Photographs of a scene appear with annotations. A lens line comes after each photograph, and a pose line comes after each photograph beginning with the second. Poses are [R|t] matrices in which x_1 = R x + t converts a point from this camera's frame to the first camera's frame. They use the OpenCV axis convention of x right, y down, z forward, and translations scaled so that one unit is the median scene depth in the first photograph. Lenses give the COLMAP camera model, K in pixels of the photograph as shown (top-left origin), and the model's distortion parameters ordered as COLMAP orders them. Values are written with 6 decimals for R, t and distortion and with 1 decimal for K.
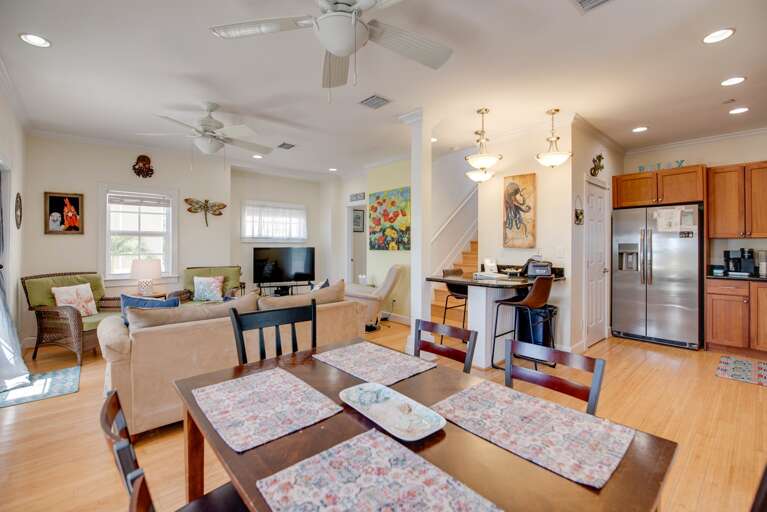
lens RADIAL K [[337.6, 0, 382.5], [0, 337.6, 242.1], [0, 0, 1]] dist [-0.020058, -0.000441]
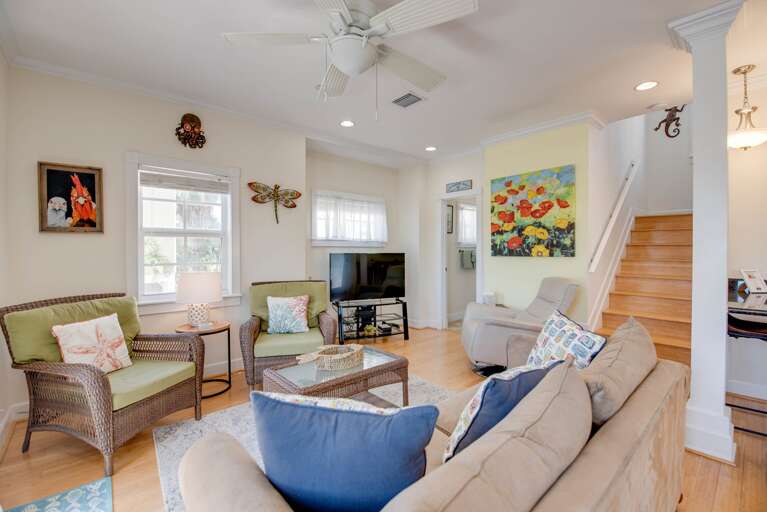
lens RADIAL K [[332.4, 0, 380.1], [0, 332.4, 253.4], [0, 0, 1]] dist [-0.014428, -0.000731]
pose [[0.999995, -0.002045, -0.002511, -0.323124], [0.002089, 0.999846, 0.017420, 0.004246], [0.002475, -0.017425, 0.999845, 0.326434]]
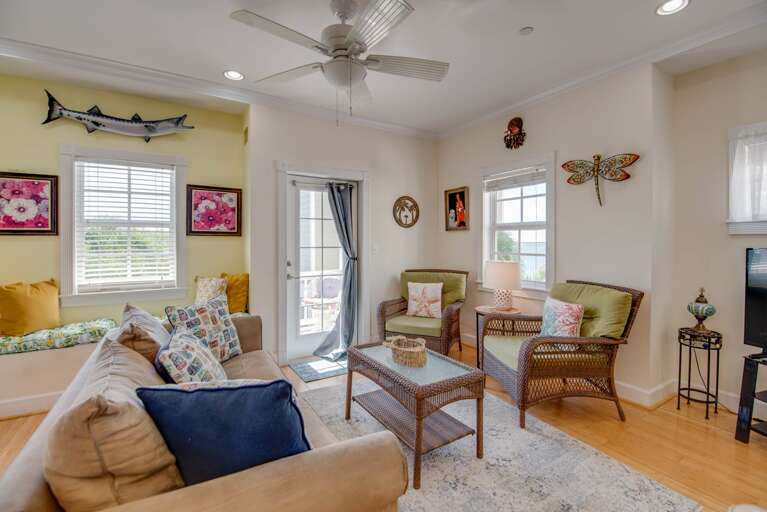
lens RADIAL K [[337.6, 0, 382.5], [0, 337.6, 242.1], [0, 0, 1]] dist [-0.020058, -0.000441]
pose [[-0.147787, -0.009891, -0.988970, 0.049454], [-0.000827, 0.999951, -0.009877, 0.017322], [0.989019, -0.000642, -0.147788, 0.775222]]
